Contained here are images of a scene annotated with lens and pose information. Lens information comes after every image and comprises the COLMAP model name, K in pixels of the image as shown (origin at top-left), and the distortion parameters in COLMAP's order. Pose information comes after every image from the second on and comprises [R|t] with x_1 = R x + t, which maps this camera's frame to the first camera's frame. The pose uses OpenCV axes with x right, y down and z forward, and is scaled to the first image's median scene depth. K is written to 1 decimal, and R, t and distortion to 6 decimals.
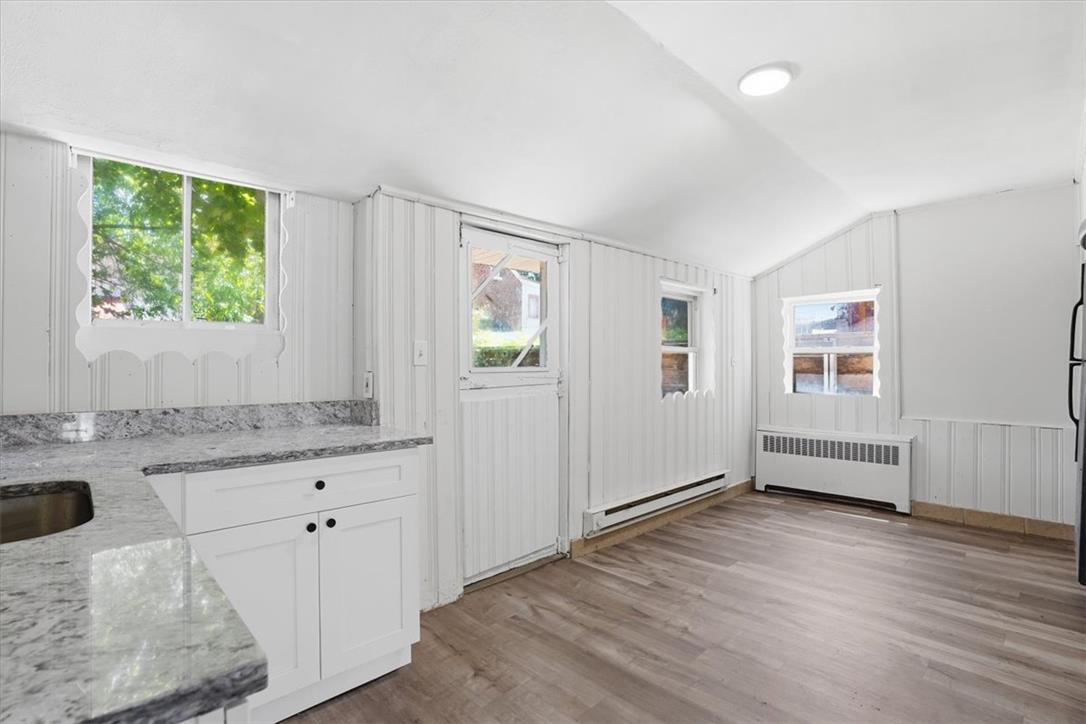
lens RADIAL K [[509.9, 0, 543.0], [0, 509.9, 362.0], [0, 0, 1]] dist [-0.049193, 0.000321]
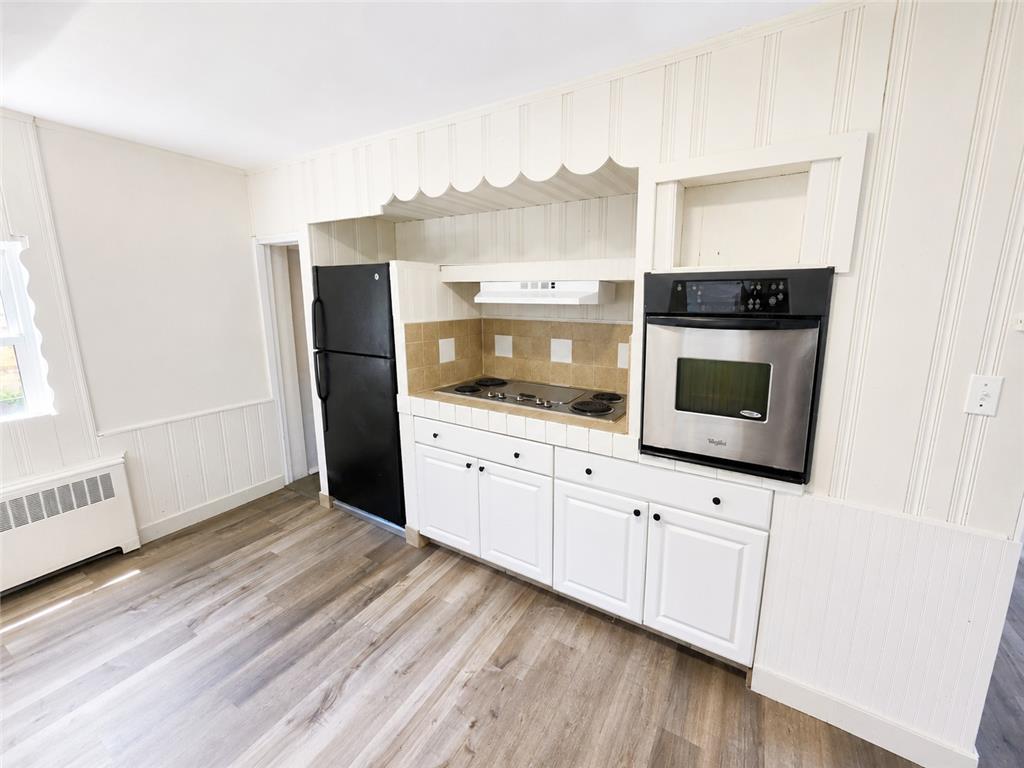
lens RADIAL K [[417.0, 0, 512.0], [0, 417.0, 384.0], [0, 0, 1]] dist [0.000214, 0.000001]
pose [[-0.232695, -0.188406, 0.954126, 0.003465], [-0.013229, 0.981579, 0.190600, -0.166002], [-0.972460, 0.031729, -0.230900, 1.026706]]
